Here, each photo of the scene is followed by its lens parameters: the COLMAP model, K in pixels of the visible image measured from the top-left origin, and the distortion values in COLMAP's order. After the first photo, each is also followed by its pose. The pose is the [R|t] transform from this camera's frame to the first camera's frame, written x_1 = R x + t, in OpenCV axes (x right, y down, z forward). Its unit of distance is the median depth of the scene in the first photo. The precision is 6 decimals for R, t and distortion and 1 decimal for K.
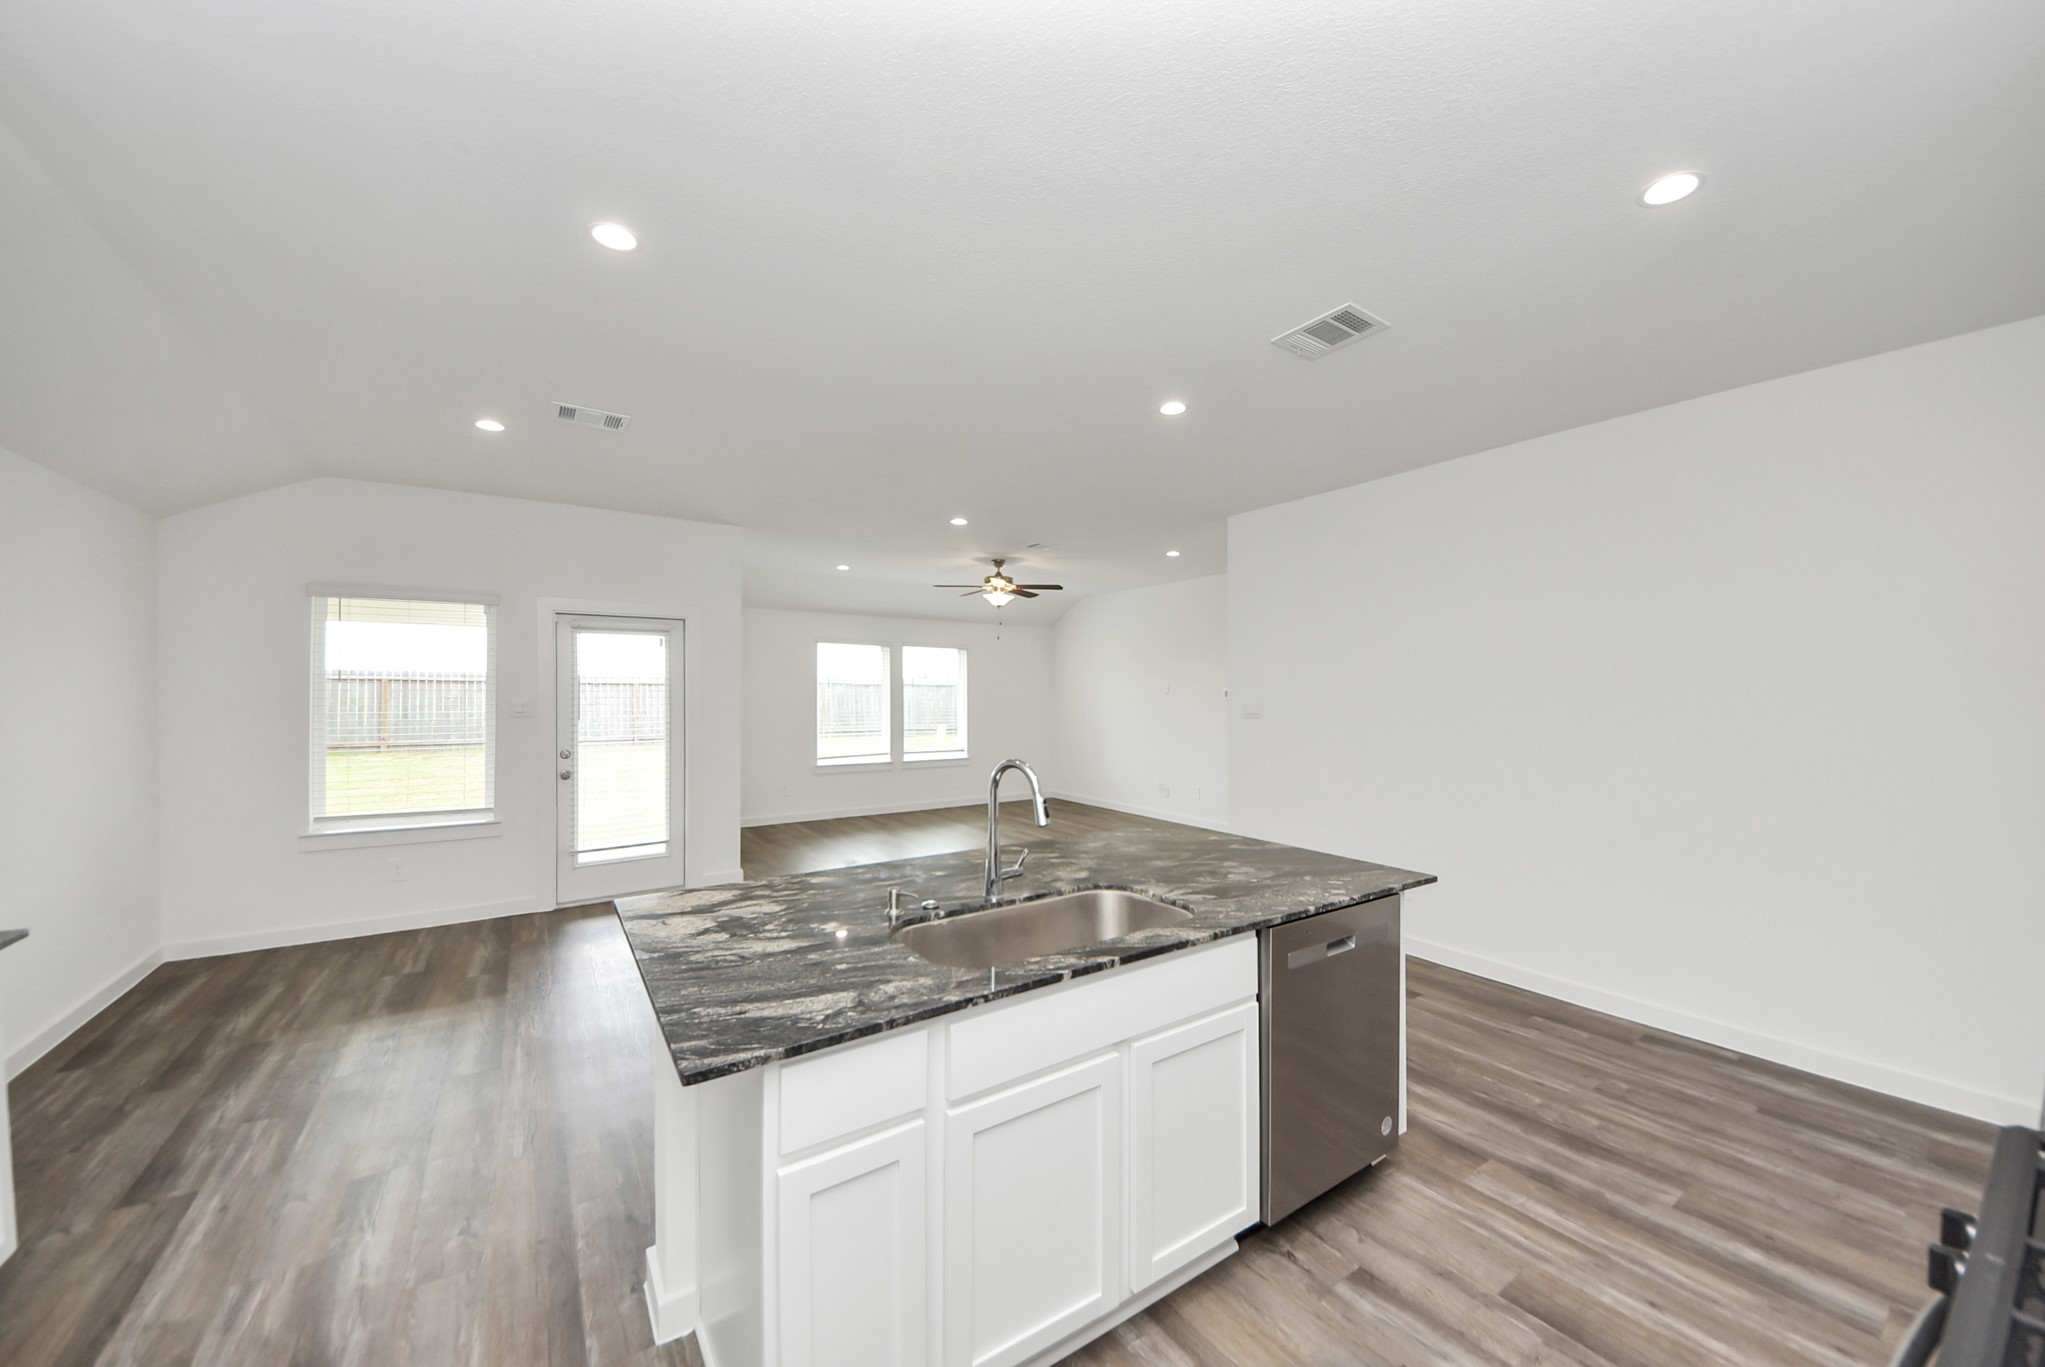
lens RADIAL K [[728.0, 0, 1053.2], [0, 728.0, 690.1], [0, 0, 1]] dist [0.049489, -0.026793]
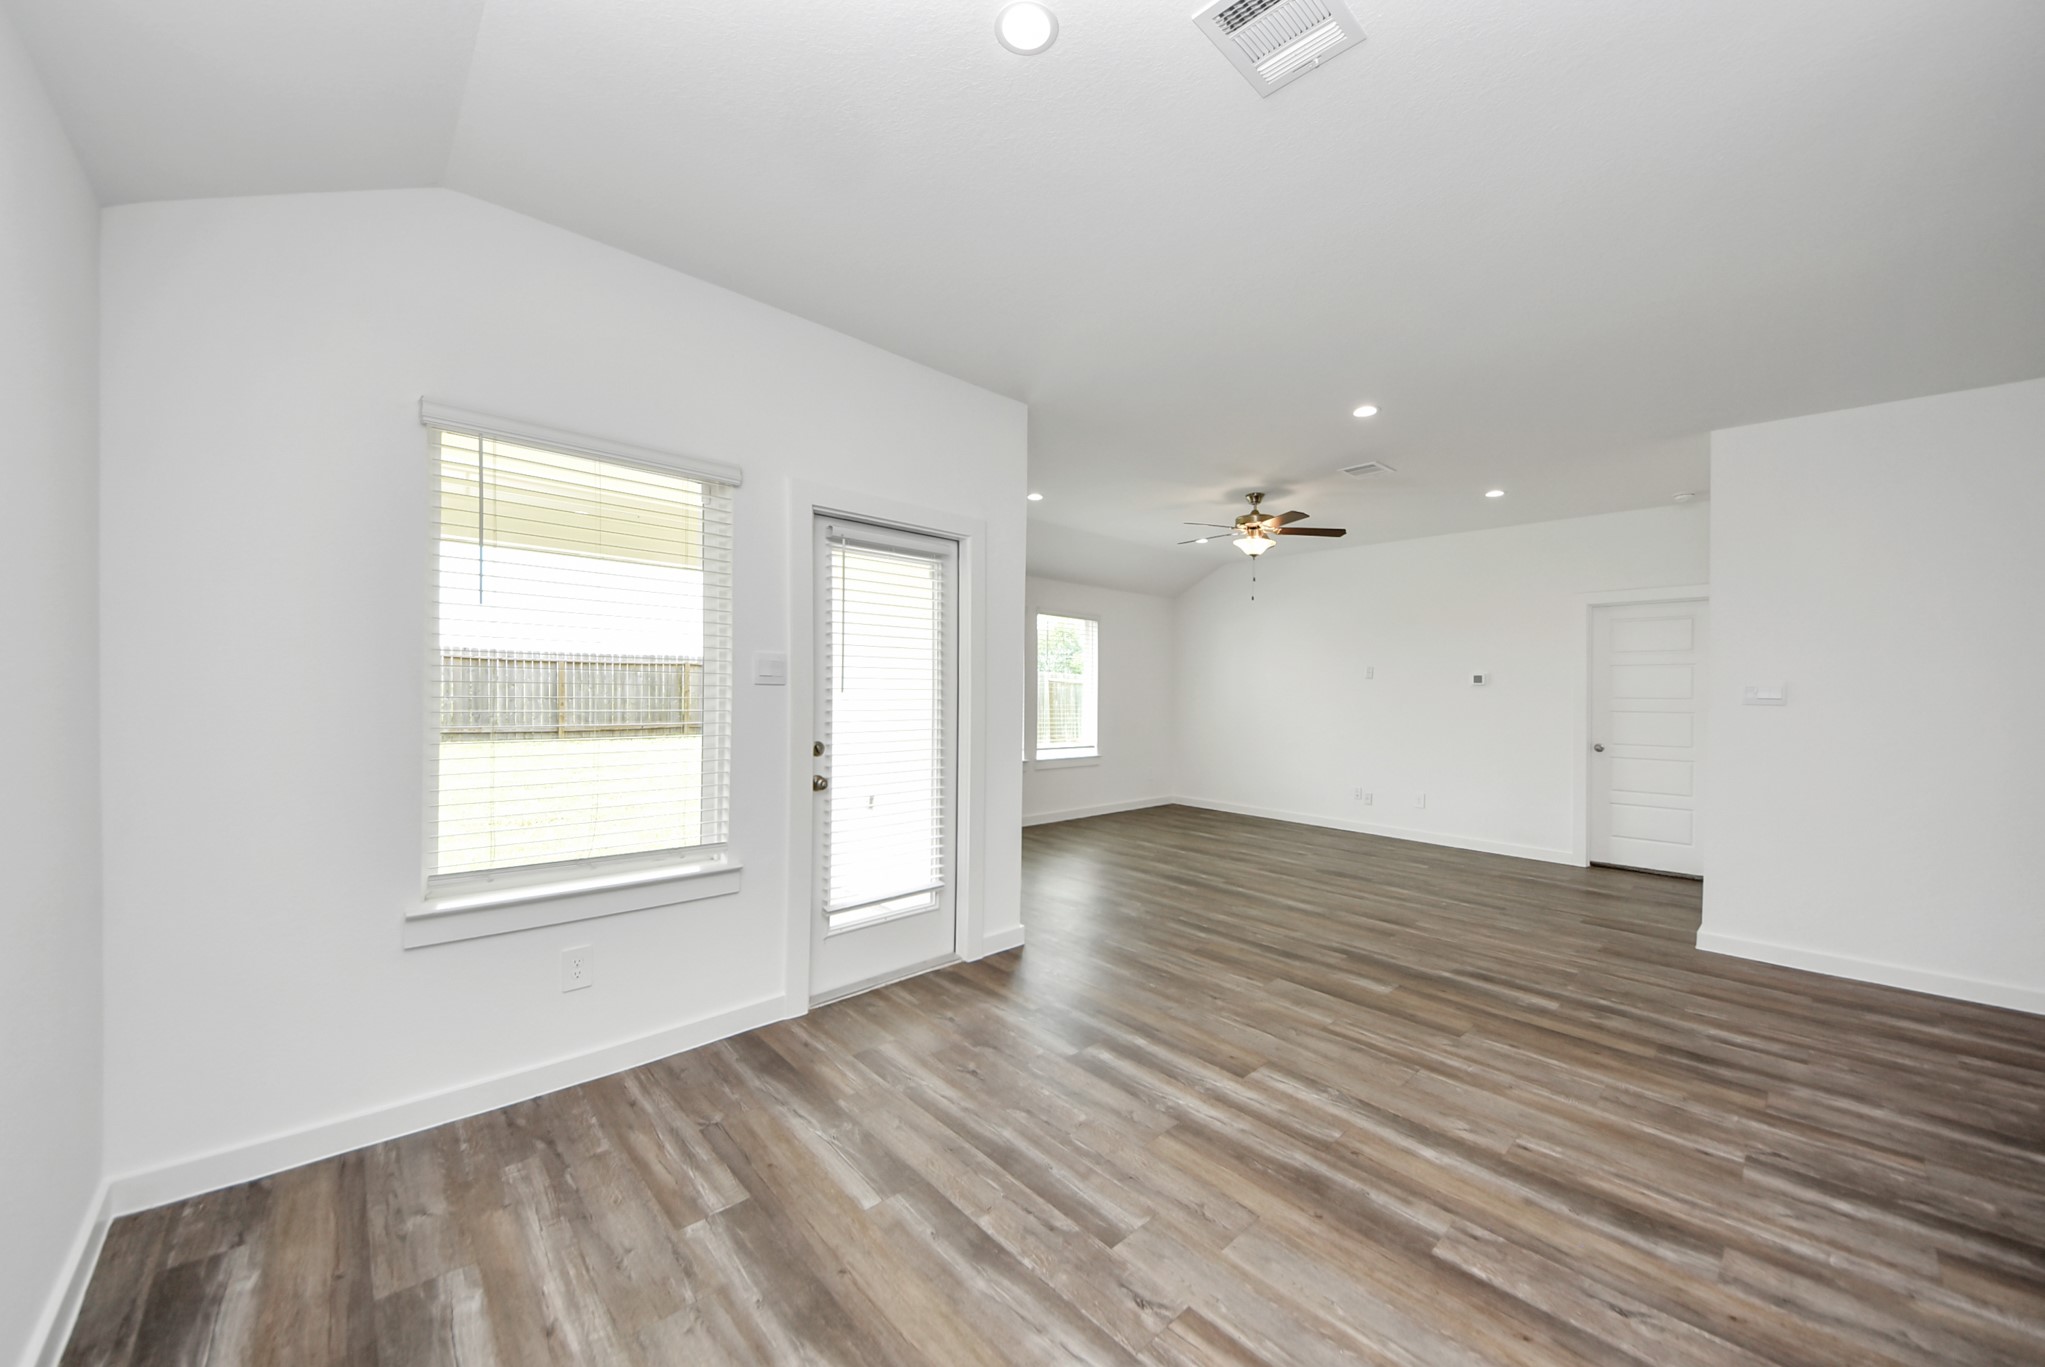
lens RADIAL K [[731.6, 0, 1021.6], [0, 731.6, 693.9], [0, 0, 1]] dist [0.049842, -0.026805]
pose [[0.989578, 0.013418, 0.143369, -1.137848], [-0.014978, 0.999840, 0.009804, 0.065509], [-0.143215, -0.011849, 0.989621, 0.763392]]
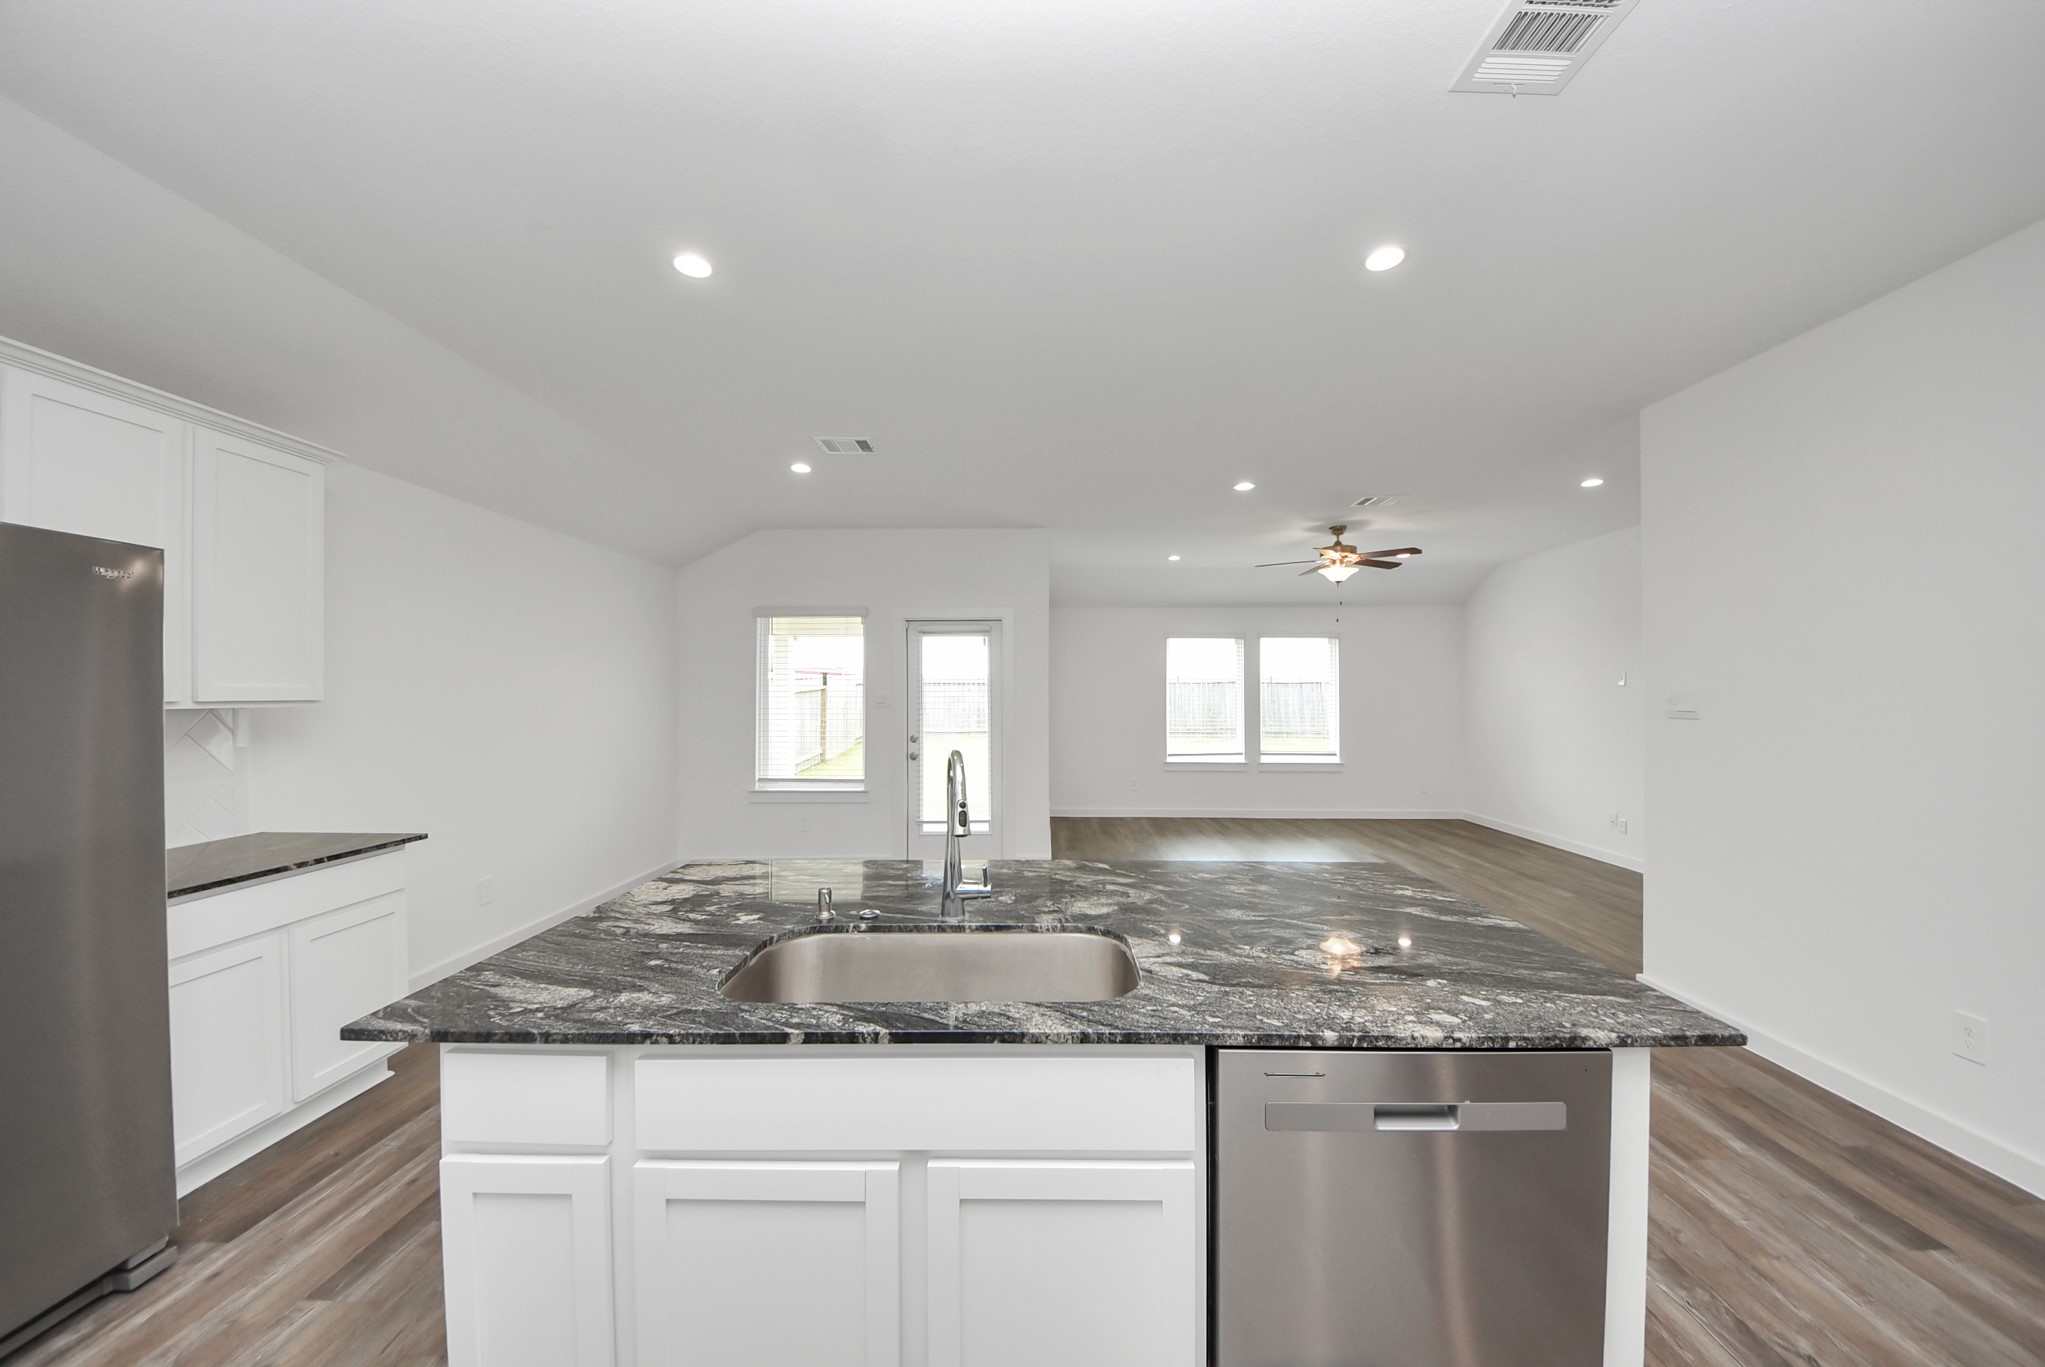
lens RADIAL K [[733.6, 0, 1059.7], [0, 733.6, 689.5], [0, 0, 1]] dist [0.038170, -0.027717]
pose [[0.816671, -0.007475, -0.577055, 0.413923], [0.005784, 0.999972, -0.004768, 0.027941], [0.577074, 0.000556, 0.816692, 0.338210]]
